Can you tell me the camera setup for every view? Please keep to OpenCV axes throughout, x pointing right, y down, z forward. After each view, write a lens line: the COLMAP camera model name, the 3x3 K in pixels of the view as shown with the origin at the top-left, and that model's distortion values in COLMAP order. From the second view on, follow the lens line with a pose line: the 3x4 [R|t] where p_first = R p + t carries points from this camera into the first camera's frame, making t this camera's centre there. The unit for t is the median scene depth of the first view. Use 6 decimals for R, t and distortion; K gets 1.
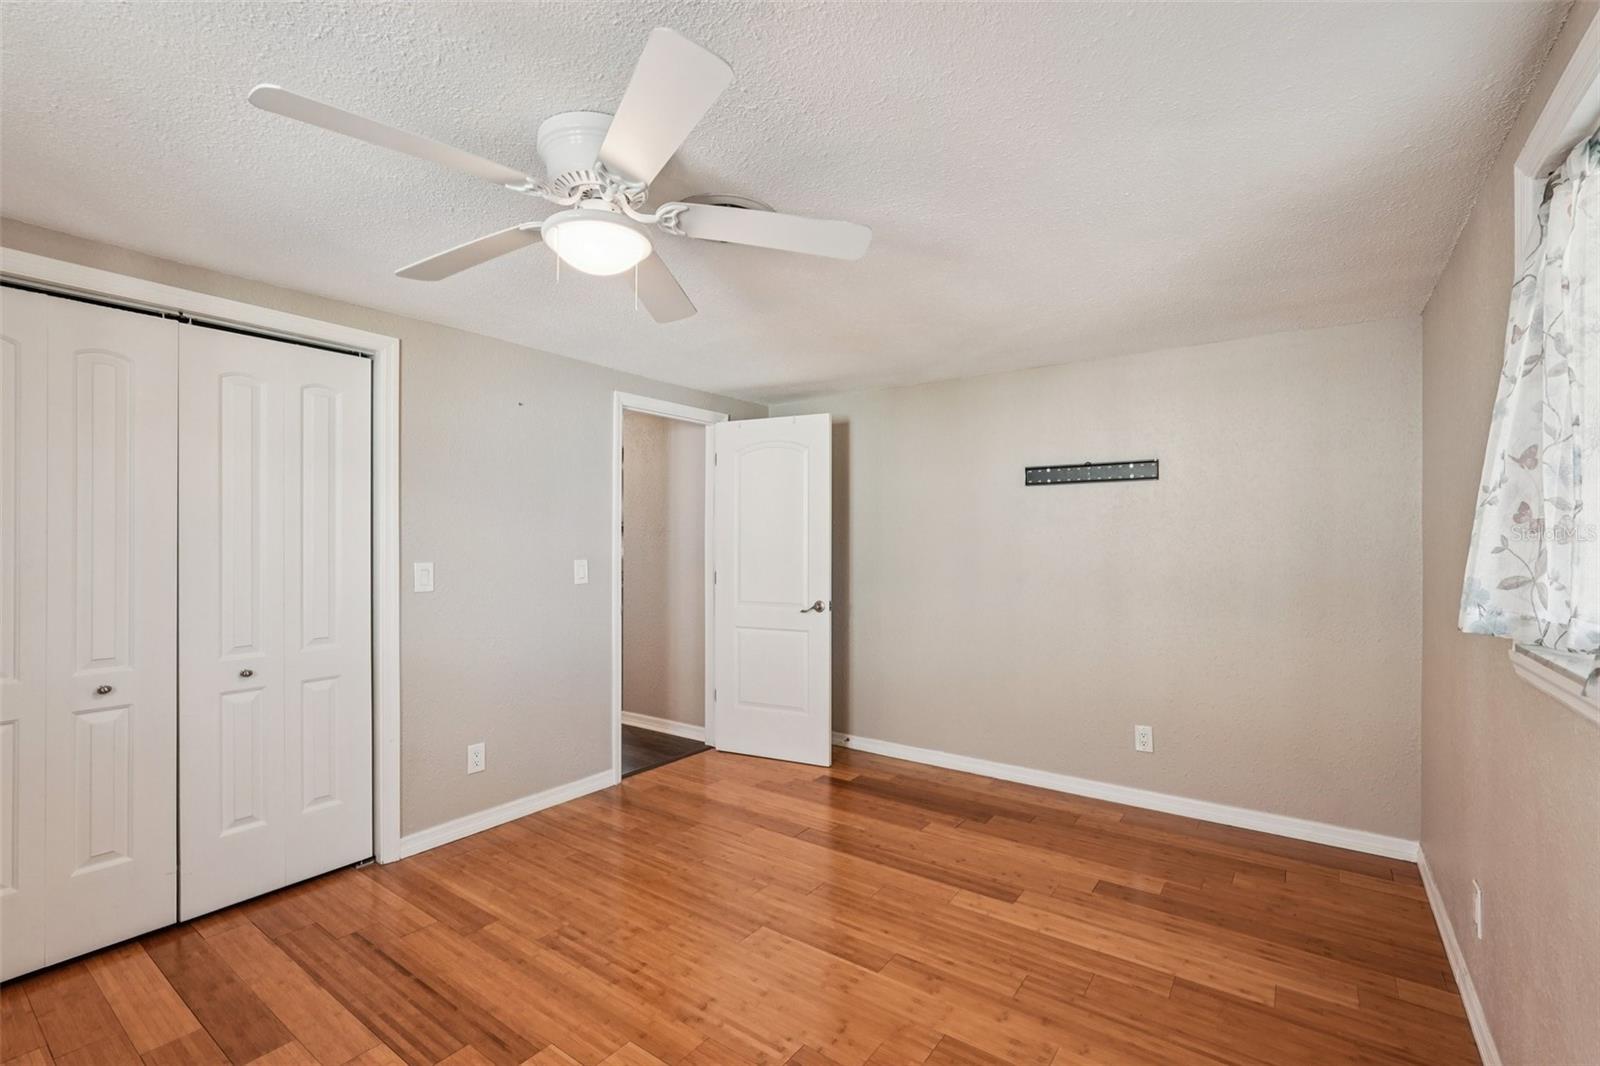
lens RADIAL K [[712.6, 0, 803.4], [0, 712.6, 546.5], [0, 0, 1]] dist [-0.002188, 0.001149]
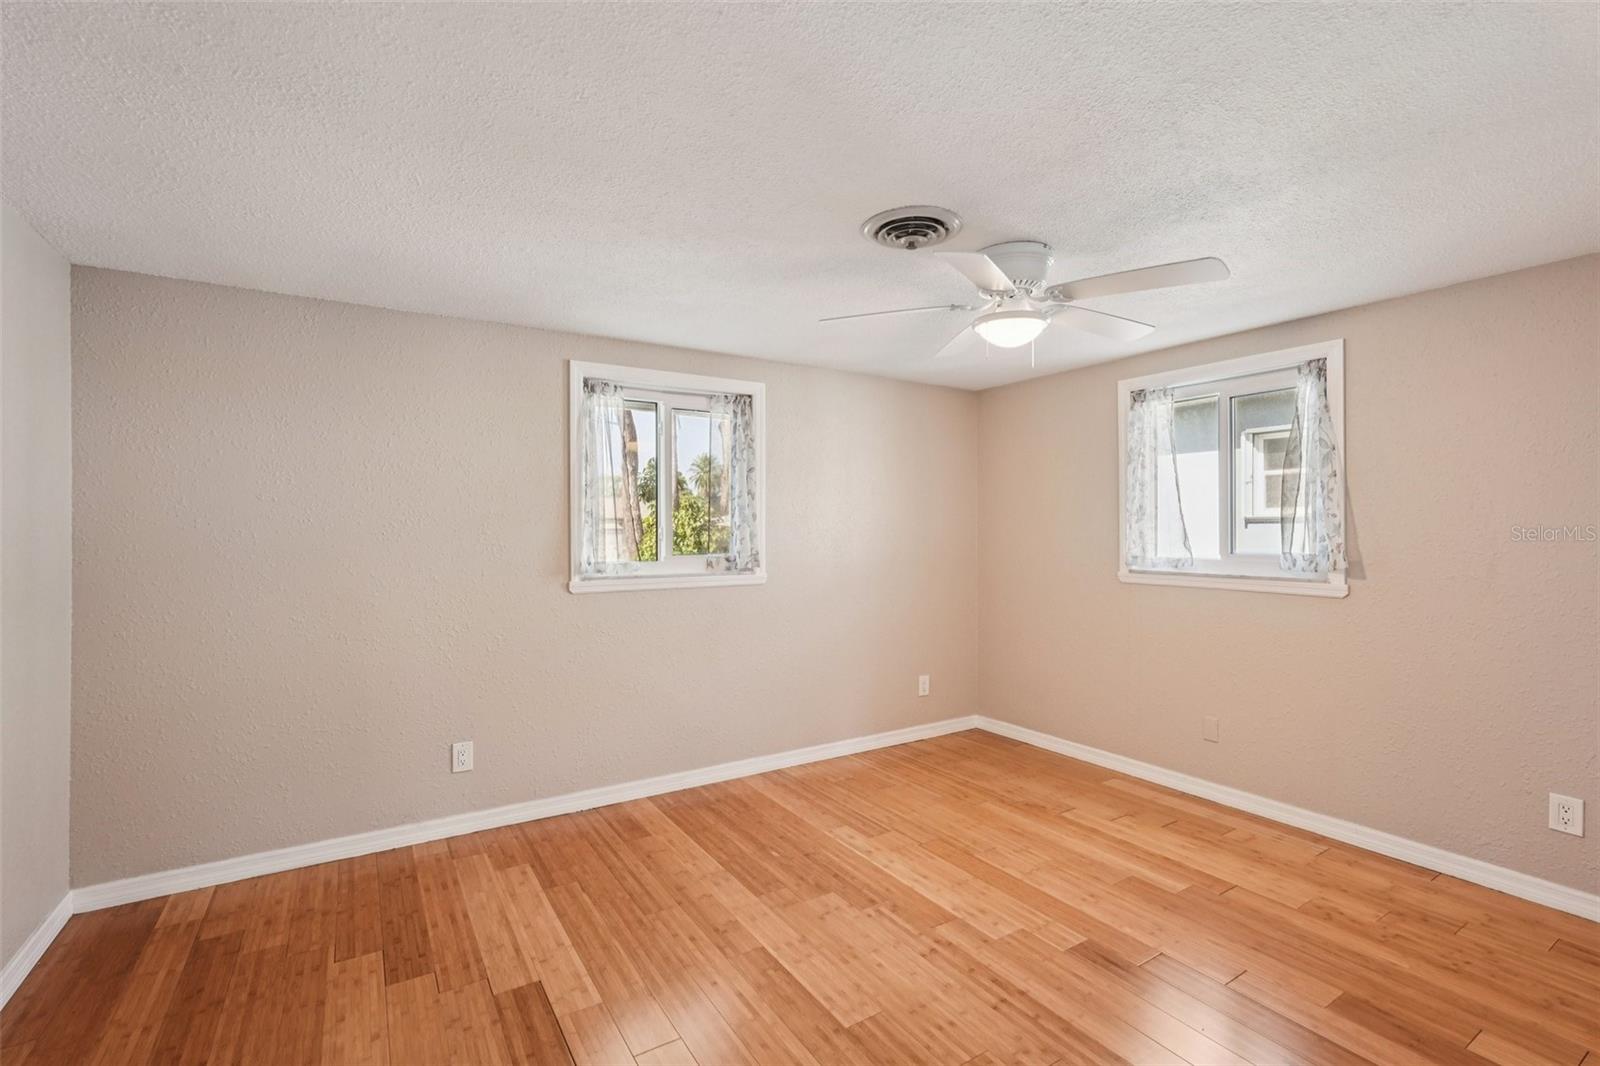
lens RADIAL K [[712.6, 0, 810.1], [0, 712.6, 529.9], [0, 0, 1]] dist [-0.002188, 0.001149]
pose [[-0.931193, 0.000558, 0.364526, -0.287962], [0.002350, 0.999987, 0.004474, -0.011946], [-0.364519, 0.005023, -0.931182, 1.647561]]
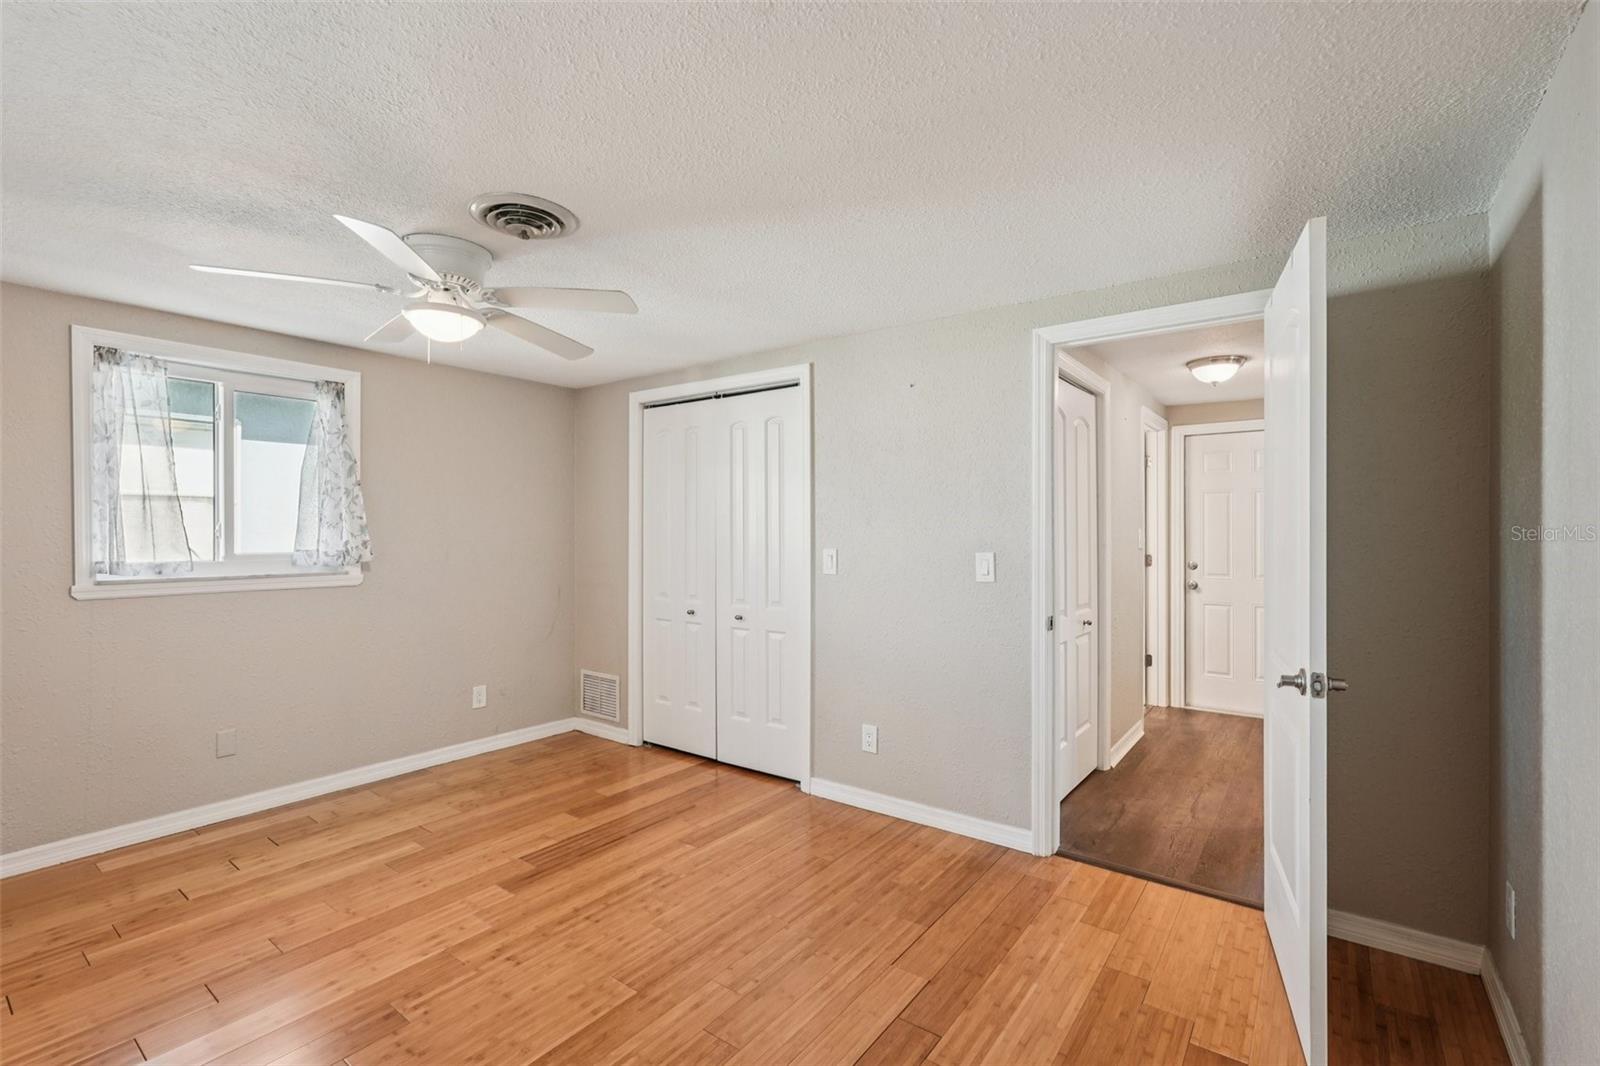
lens RADIAL K [[712.6, 0, 792.6], [0, 712.6, 532.1], [0, 0, 1]] dist [-0.002188, 0.001149]
pose [[-0.025011, -0.000142, -0.999687, 0.731799], [-0.005894, 0.999983, 0.000006, -0.004583], [0.999670, 0.005892, -0.025012, 1.139892]]
